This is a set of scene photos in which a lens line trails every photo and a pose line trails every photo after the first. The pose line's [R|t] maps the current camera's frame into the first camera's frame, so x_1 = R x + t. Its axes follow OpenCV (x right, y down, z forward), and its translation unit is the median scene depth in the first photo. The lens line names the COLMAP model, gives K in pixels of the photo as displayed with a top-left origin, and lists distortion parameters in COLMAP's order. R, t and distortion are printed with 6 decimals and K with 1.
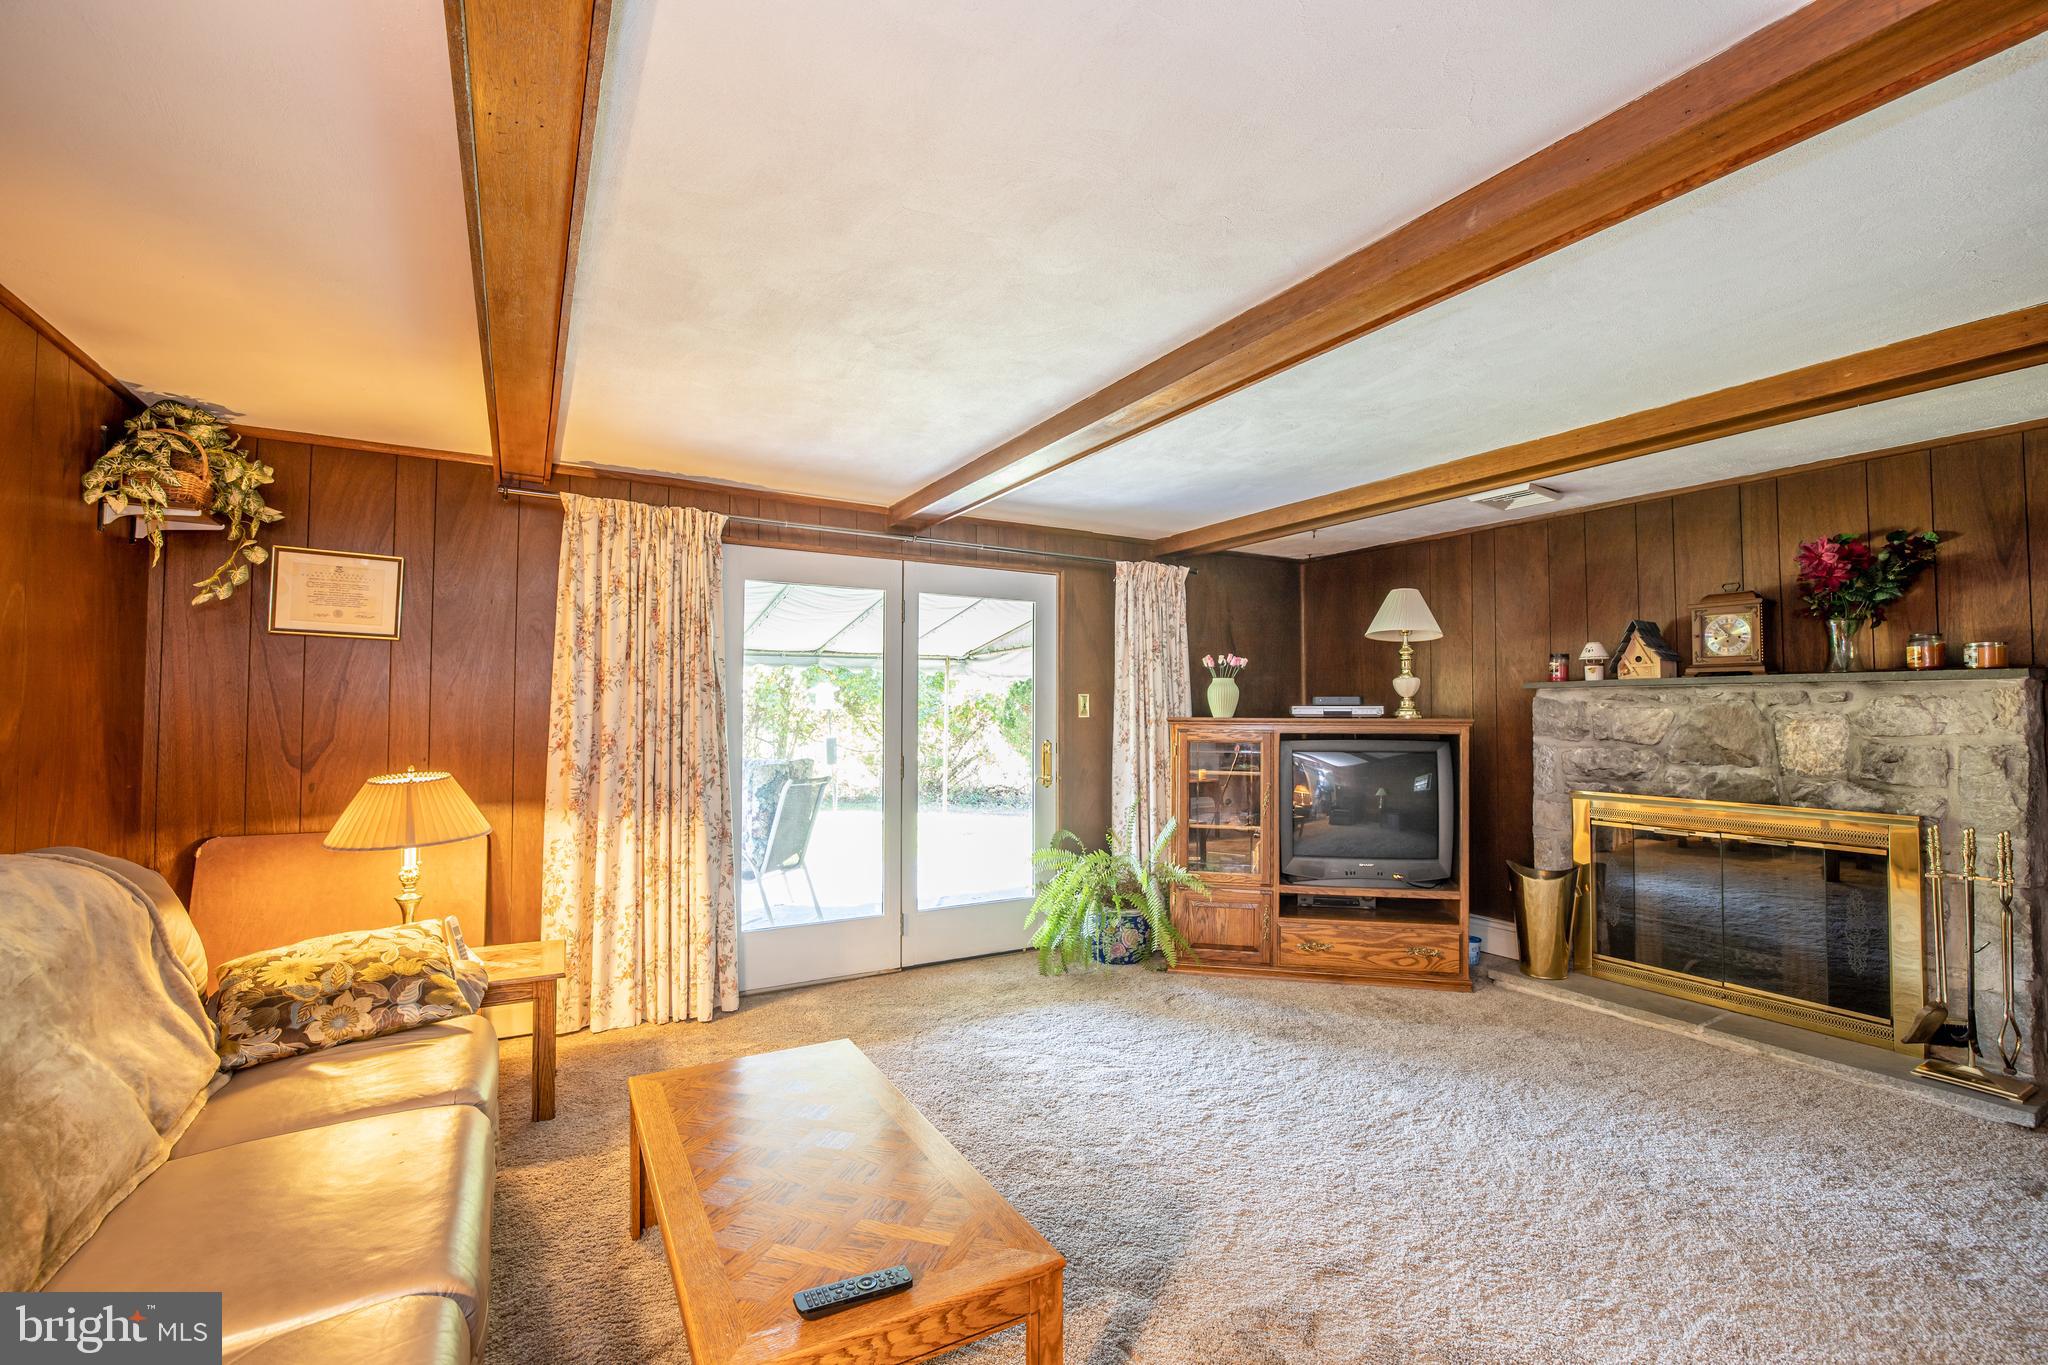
lens RADIAL K [[876.2, 0, 1024.0], [0, 876.2, 682.5], [0, 0, 1]] dist [-0.048142, 0.000322]
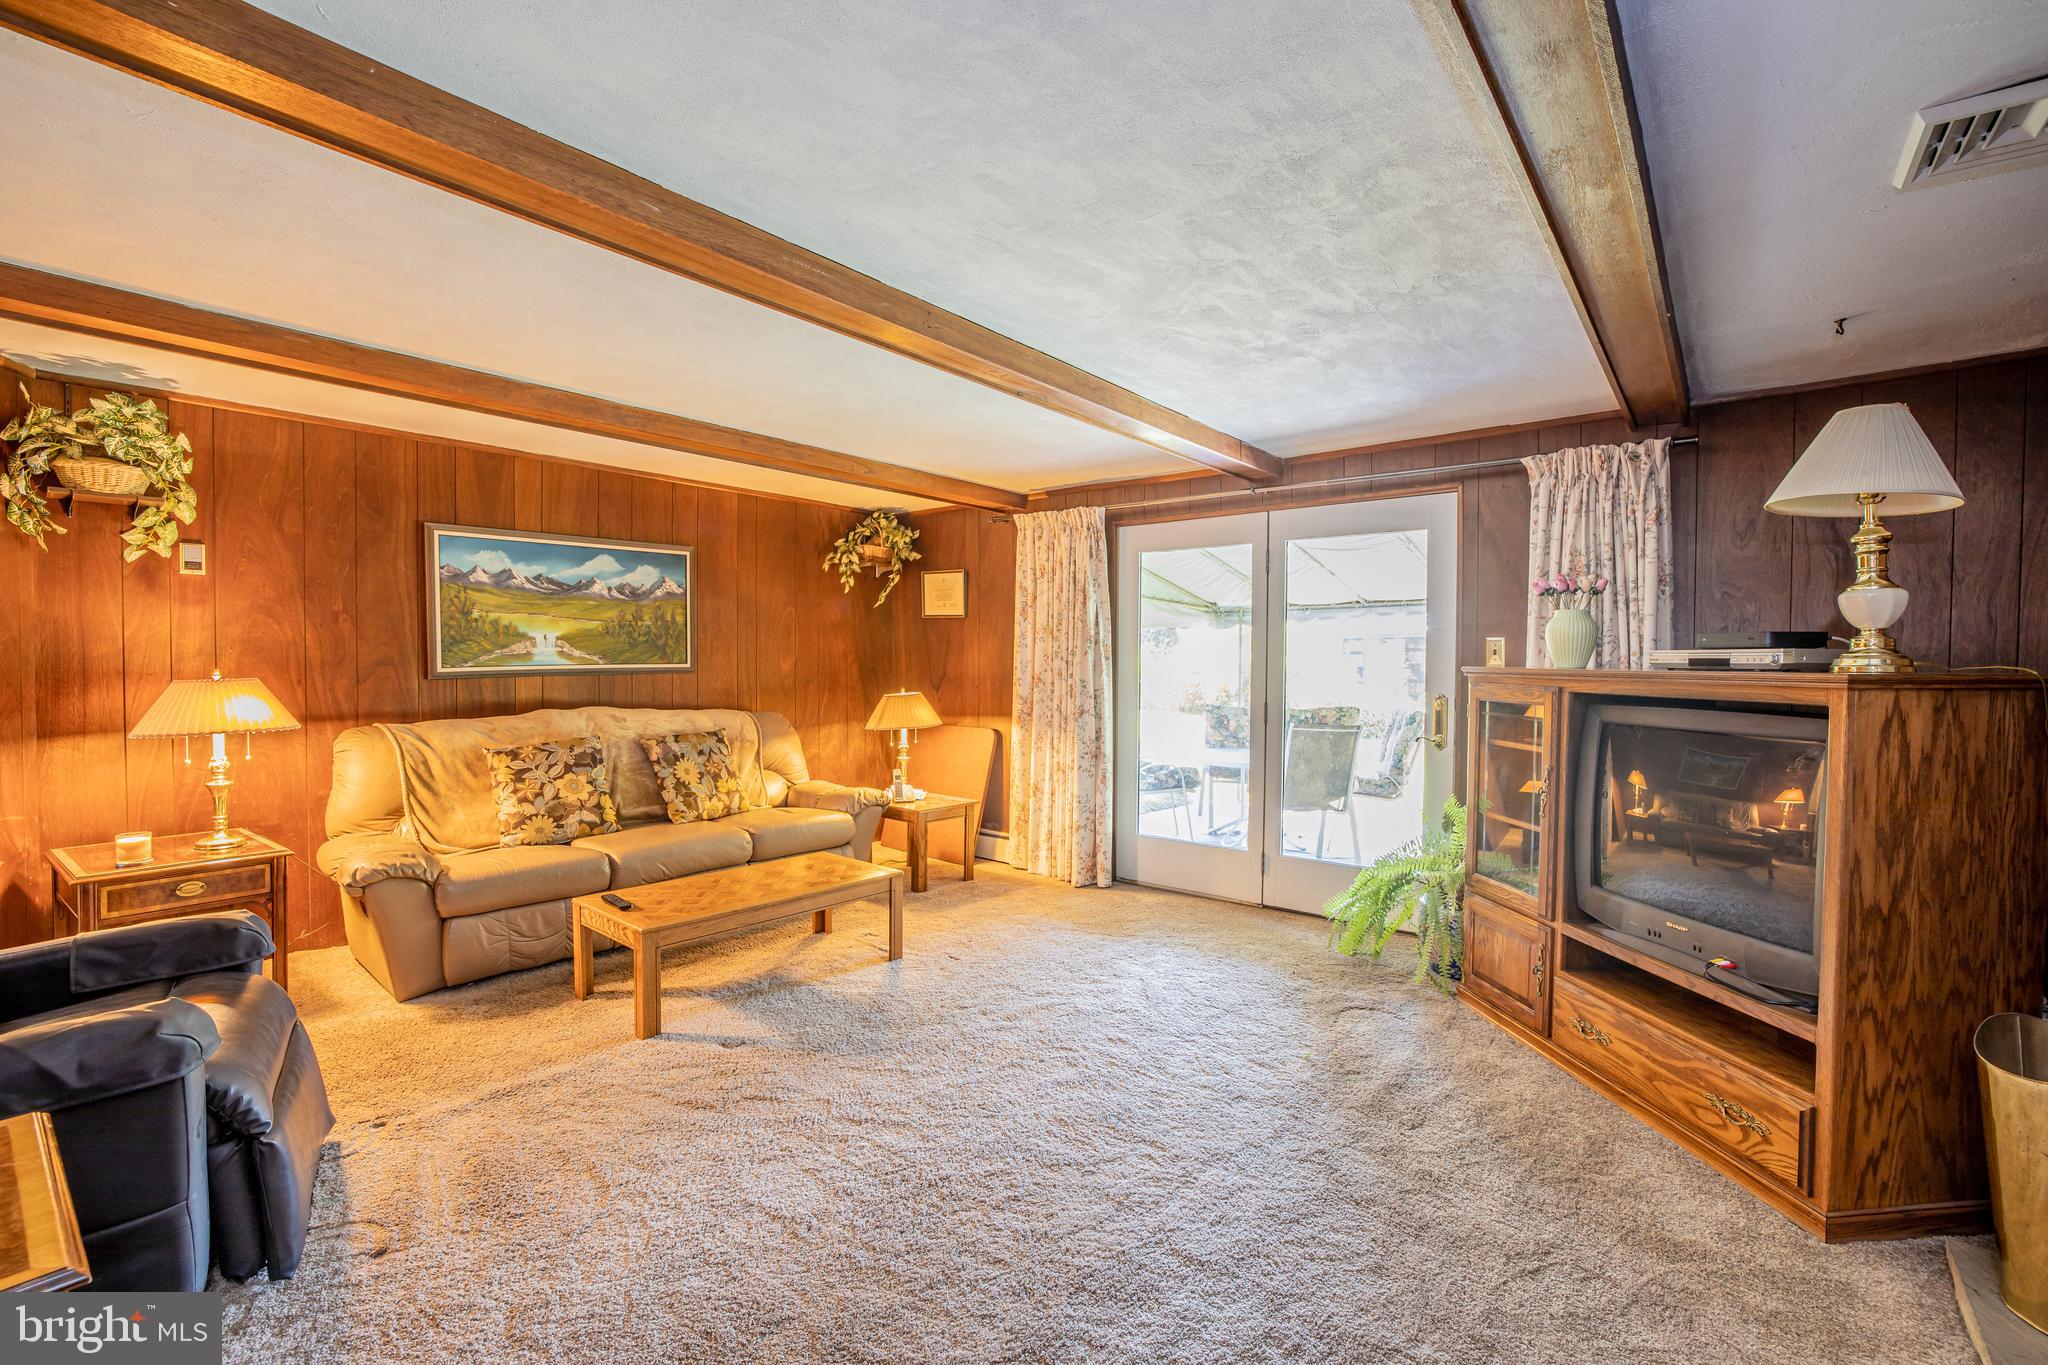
lens RADIAL K [[876.2, 0, 1024.0], [0, 876.2, 682.5], [0, 0, 1]] dist [-0.048142, 0.000322]
pose [[0.326174, 0.022477, -0.945043, 0.769899], [0.025392, 0.999148, 0.032528, 0.020532], [0.944969, -0.034606, 0.325325, 0.413299]]
